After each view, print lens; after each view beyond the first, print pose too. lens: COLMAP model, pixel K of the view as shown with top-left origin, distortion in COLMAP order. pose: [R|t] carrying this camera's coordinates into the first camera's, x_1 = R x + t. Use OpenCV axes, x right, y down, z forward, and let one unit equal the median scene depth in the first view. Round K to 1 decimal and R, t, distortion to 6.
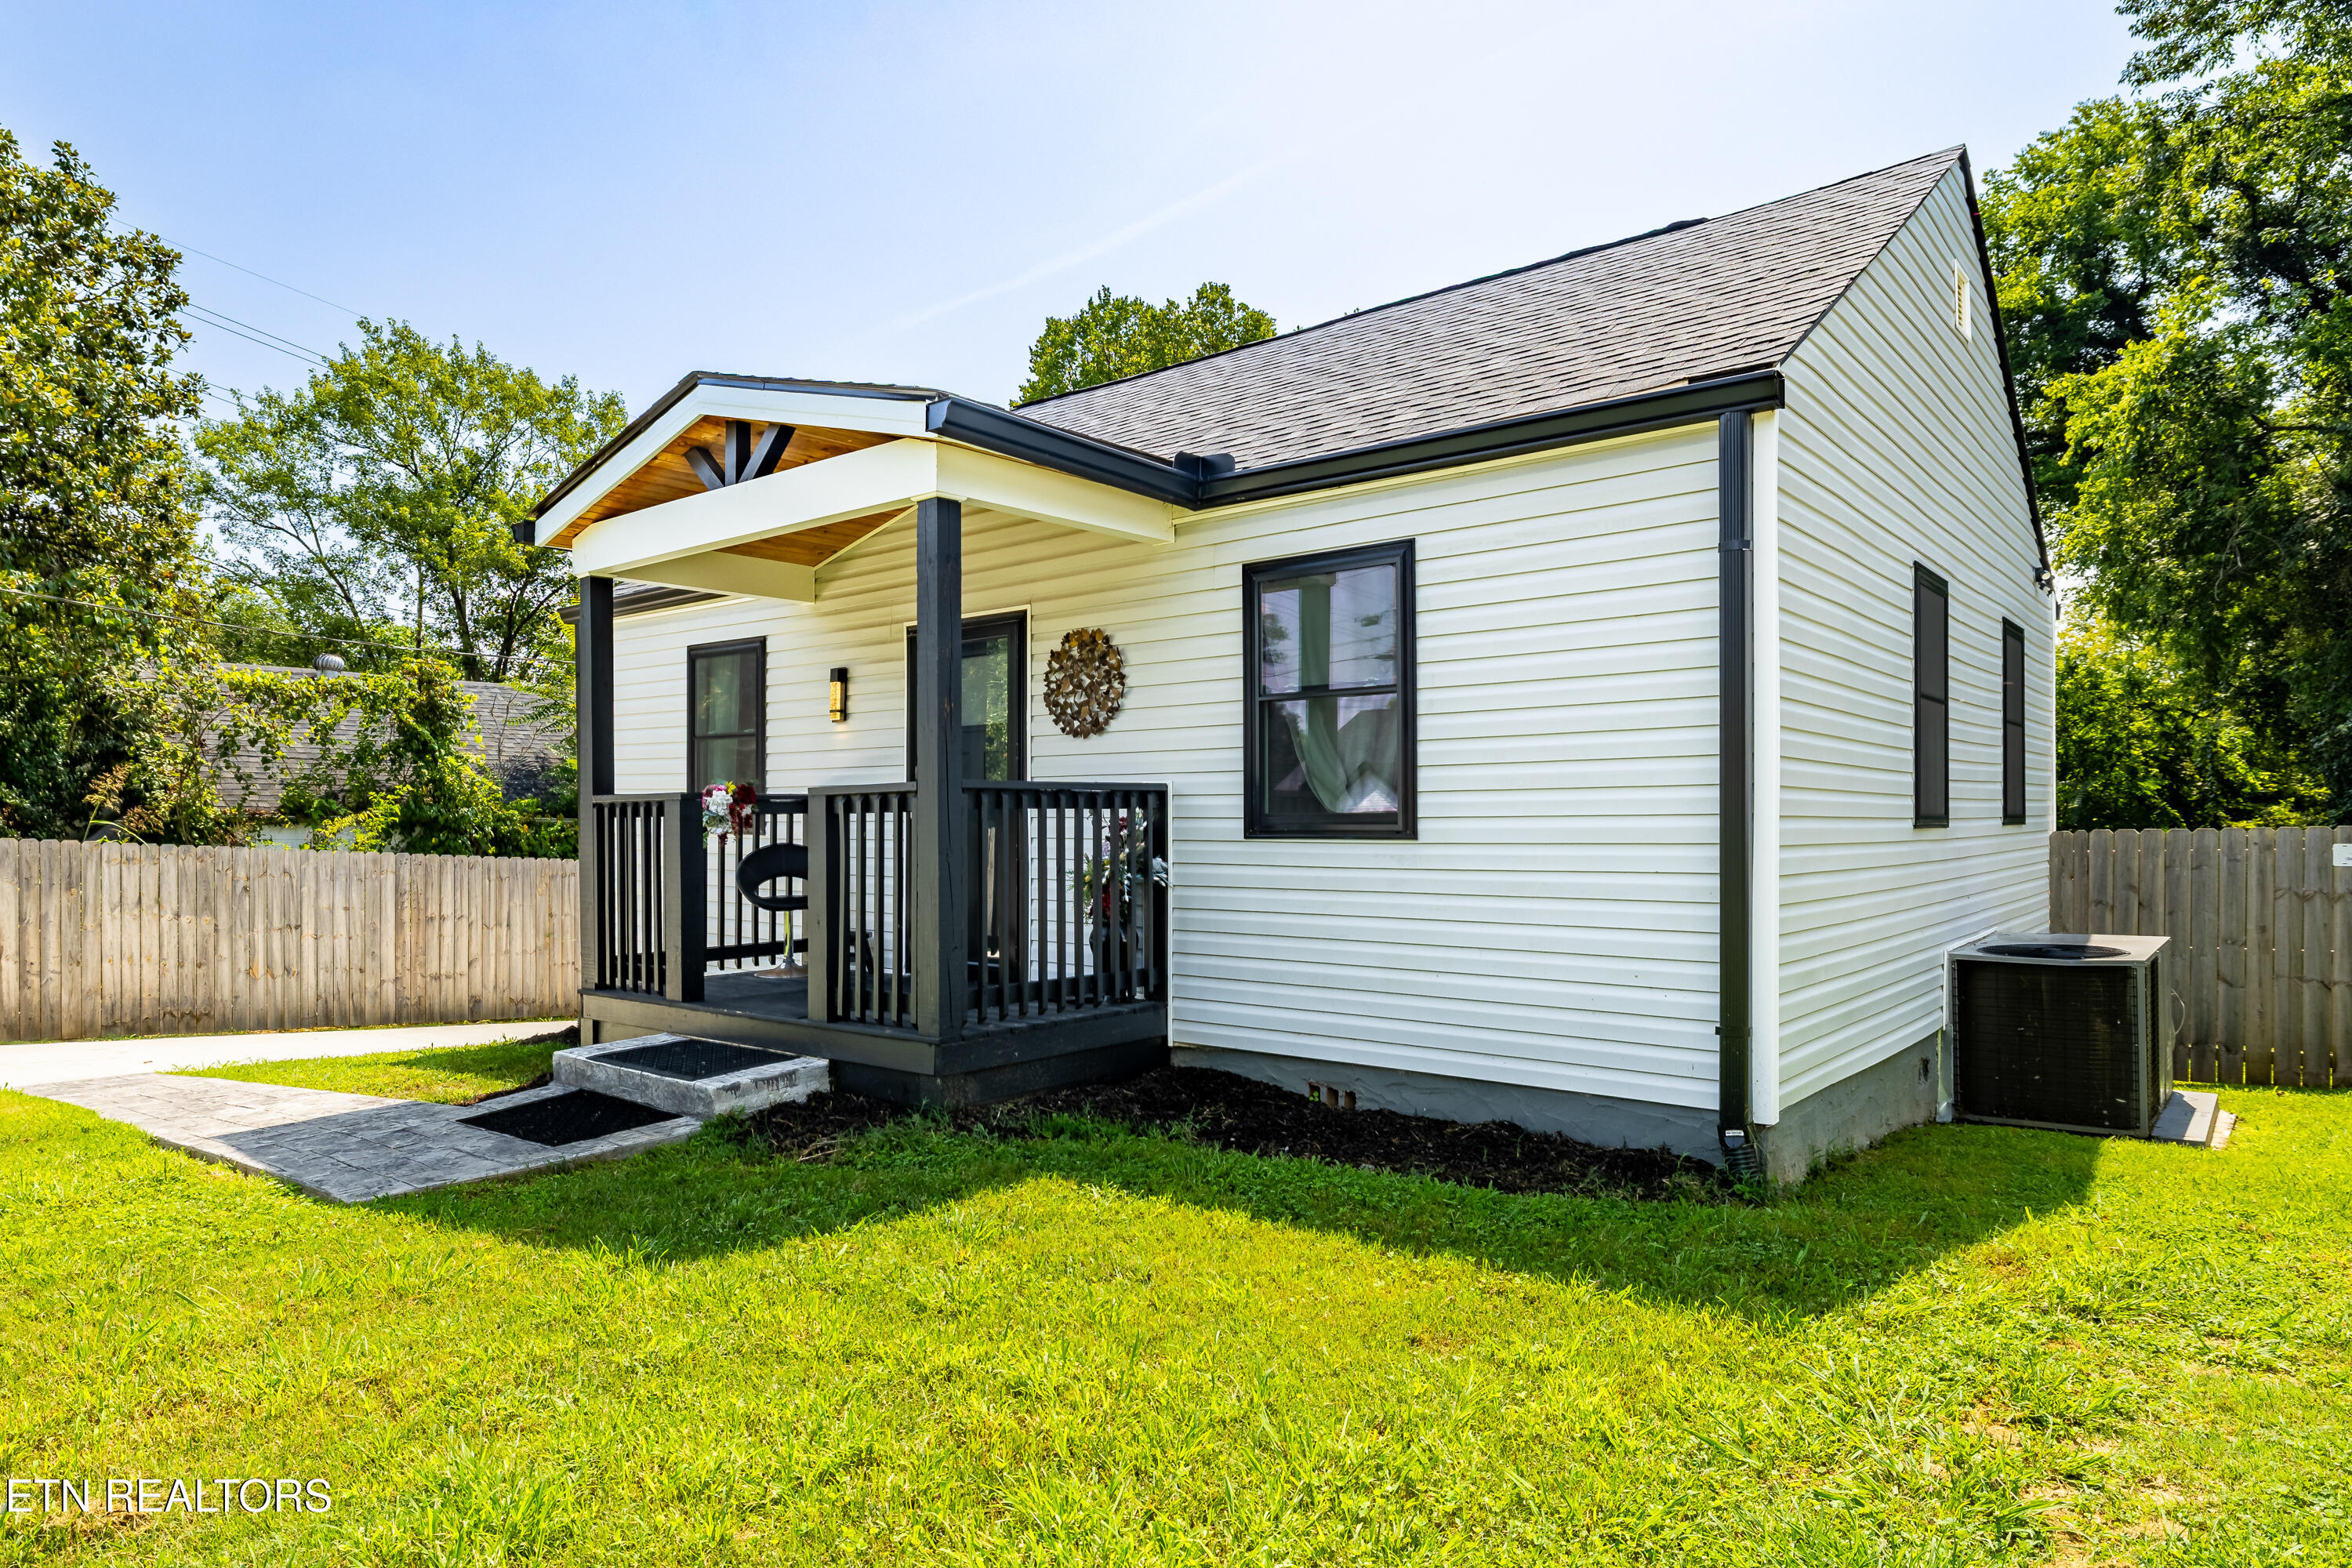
lens RADIAL K [[1403.2, 0, 1096.0], [0, 1403.2, 816.5], [0, 0, 1]] dist [-0.006458, 0.002538]
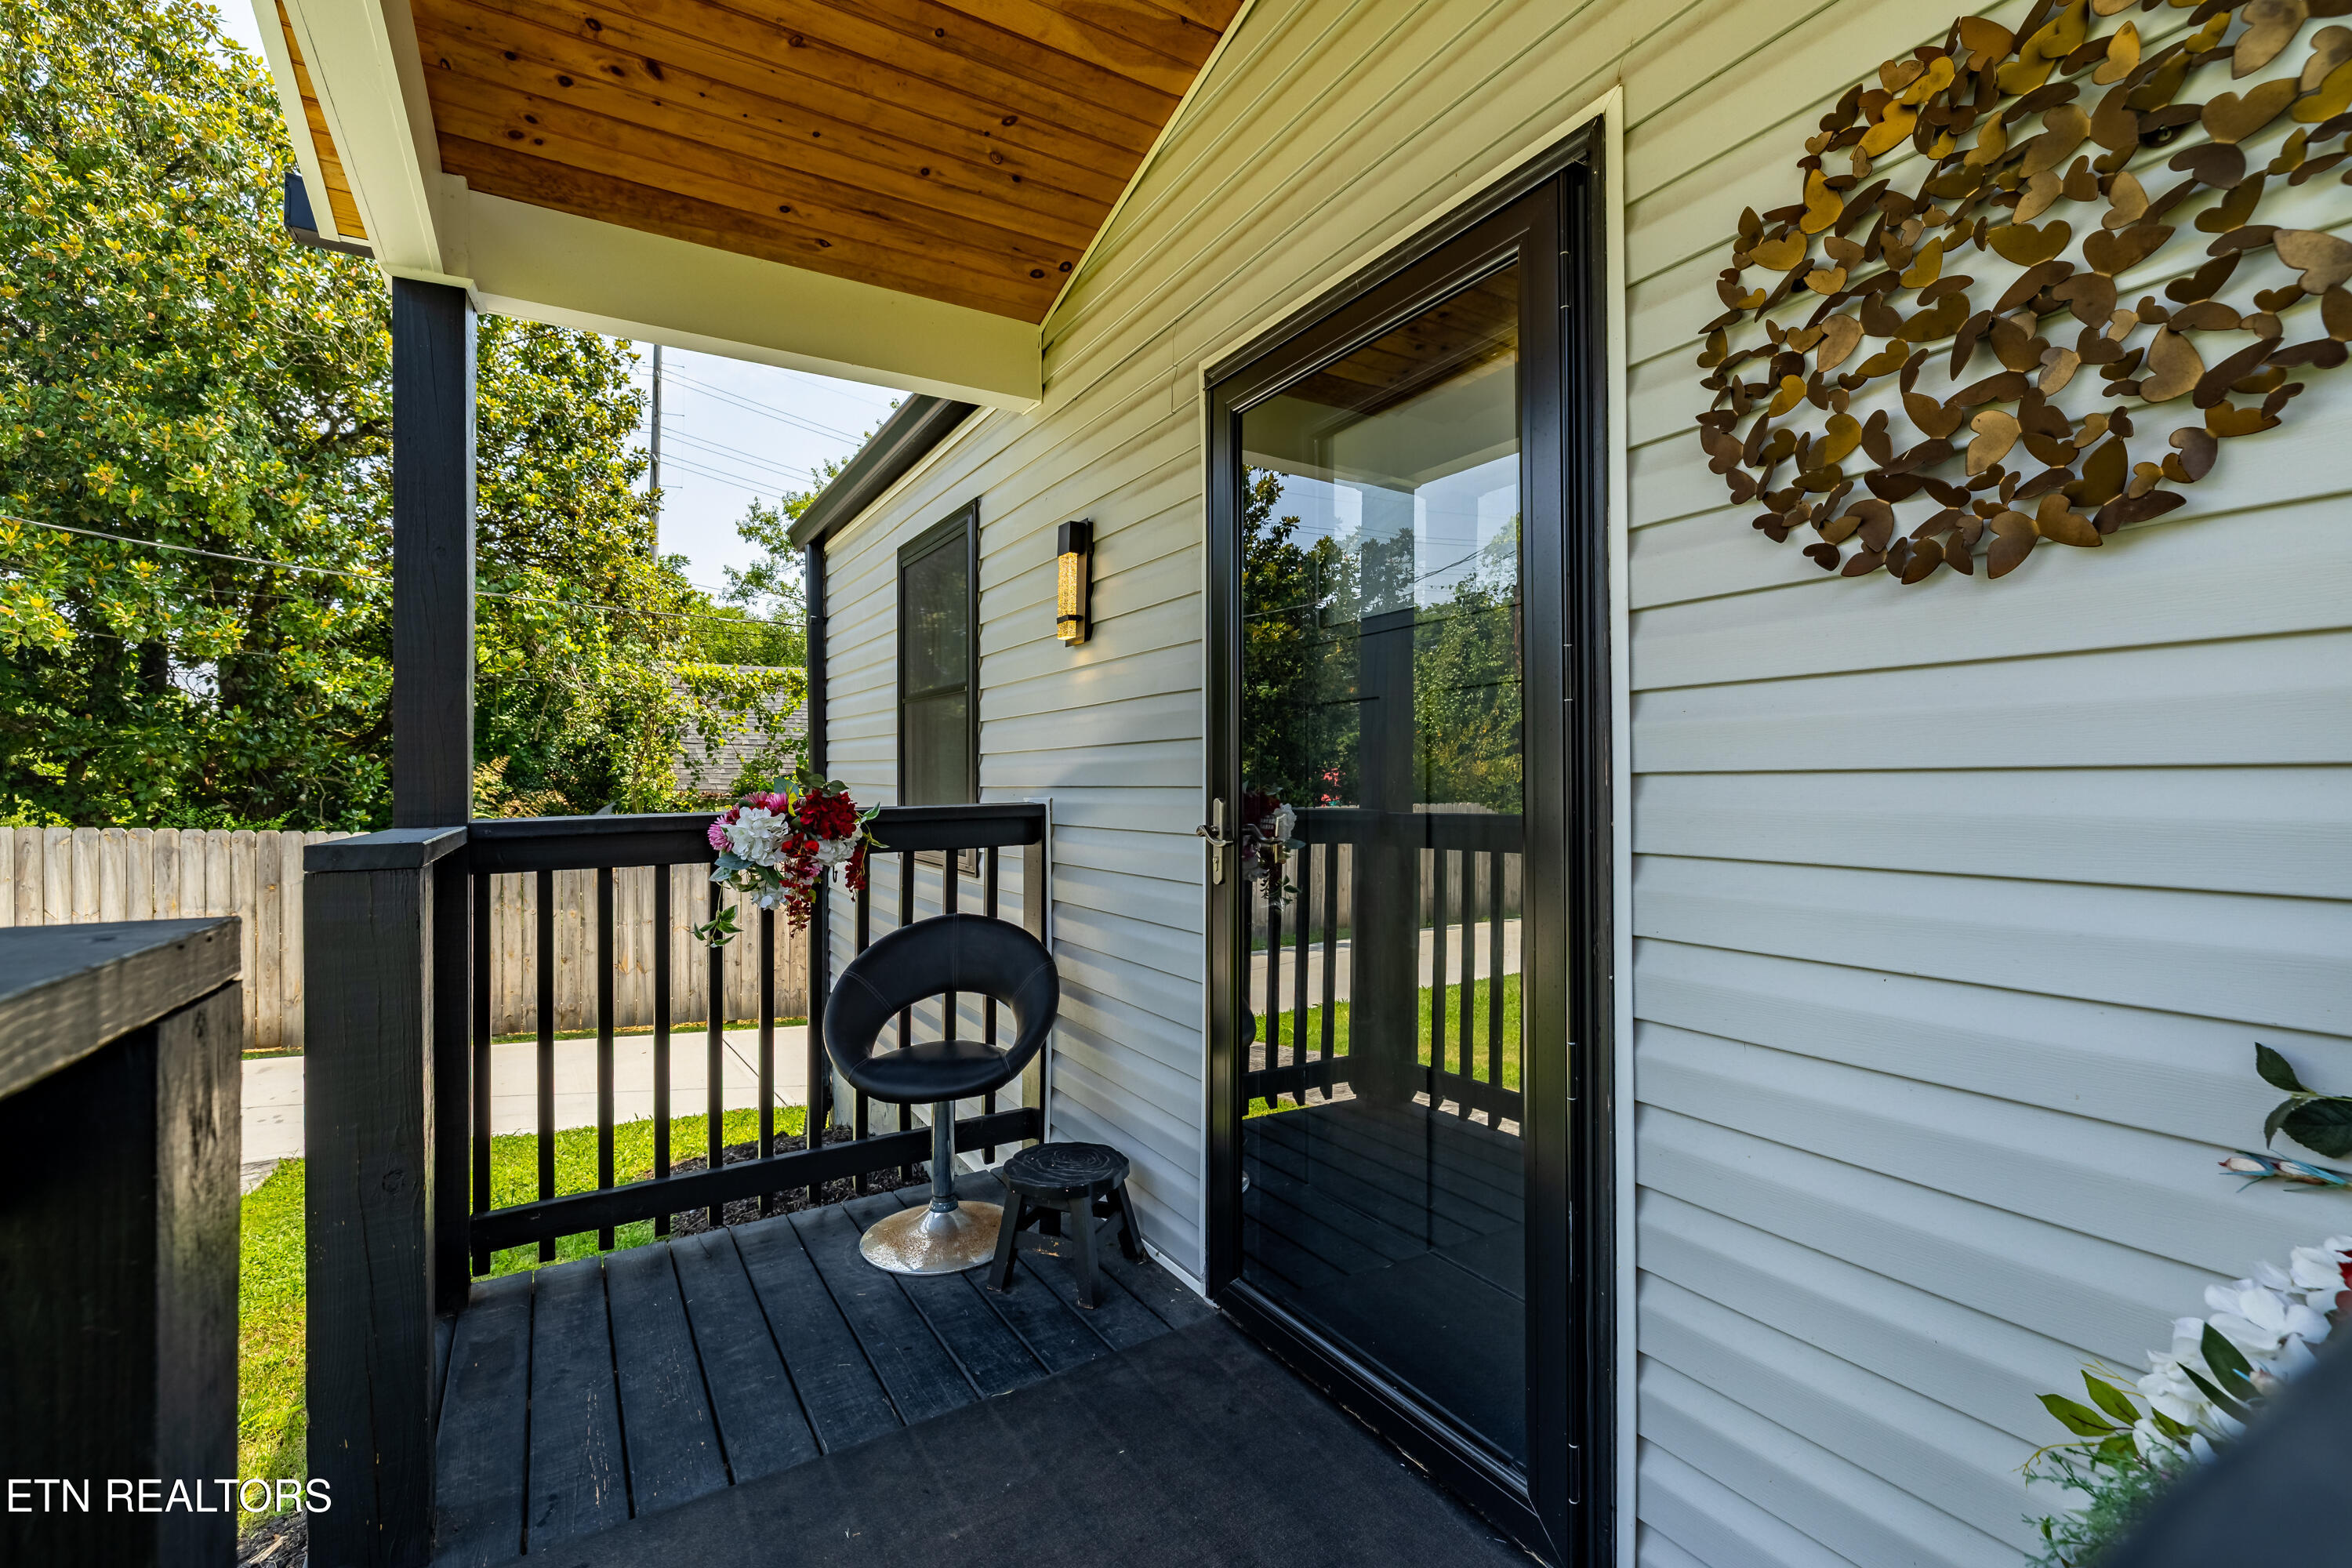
lens RADIAL K [[990.8, 0, 1162.8], [0, 990.8, 780.8], [0, 0, 1]] dist [-0.010446, 0.000182]
pose [[0.954542, -0.006105, -0.298014, -0.074551], [0.006756, 0.999977, 0.001152, -0.028237], [0.298000, -0.003112, 0.954561, 0.821747]]
